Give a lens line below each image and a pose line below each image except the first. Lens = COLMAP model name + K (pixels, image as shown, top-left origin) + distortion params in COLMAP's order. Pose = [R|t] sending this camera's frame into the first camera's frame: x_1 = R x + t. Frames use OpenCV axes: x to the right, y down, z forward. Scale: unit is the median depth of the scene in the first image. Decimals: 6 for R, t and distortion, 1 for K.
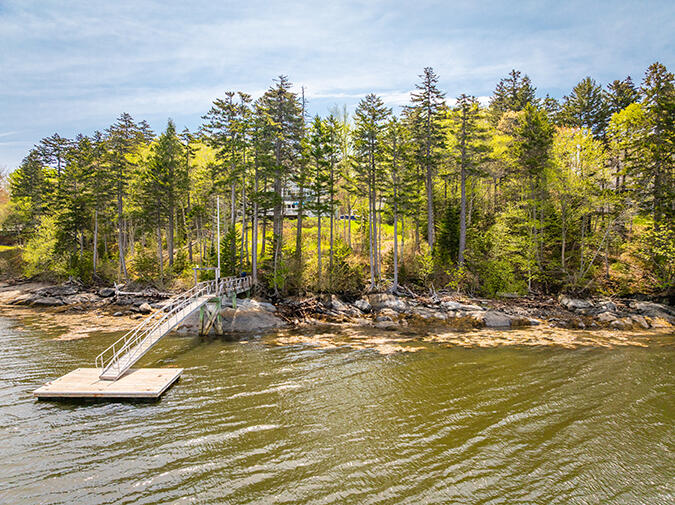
lens RADIAL K [[478.5, 0, 322.8], [0, 478.5, 243.3], [0, 0, 1]] dist [-0.033971, -0.001569]
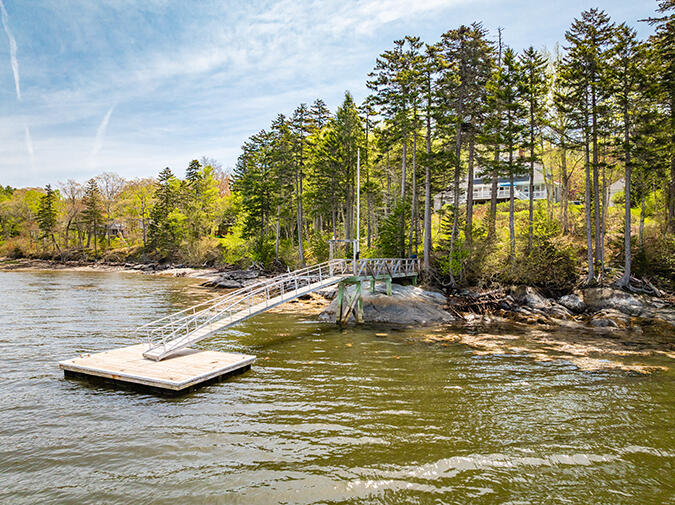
lens RADIAL K [[478.5, 0, 328.9], [0, 478.5, 249.0], [0, 0, 1]] dist [-0.033971, -0.001569]
pose [[0.895804, 0.007840, -0.444379, 0.067598], [-0.007194, 0.999969, 0.003142, 0.047939], [0.444390, 0.000382, 0.895833, 0.201954]]
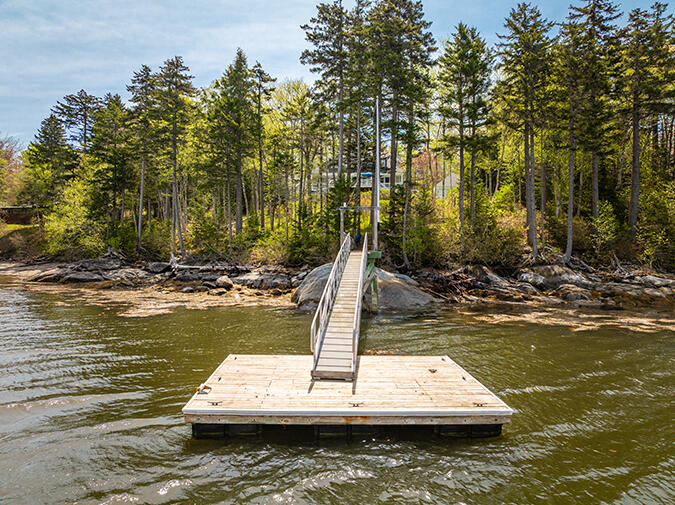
lens RADIAL K [[478.5, 0, 327.2], [0, 478.5, 247.8], [0, 0, 1]] dist [-0.033971, -0.001569]
pose [[0.999936, 0.011224, -0.001261, -0.210531], [-0.011222, 0.999936, 0.001064, 0.078795], [0.001273, -0.001050, 0.999999, 0.265574]]
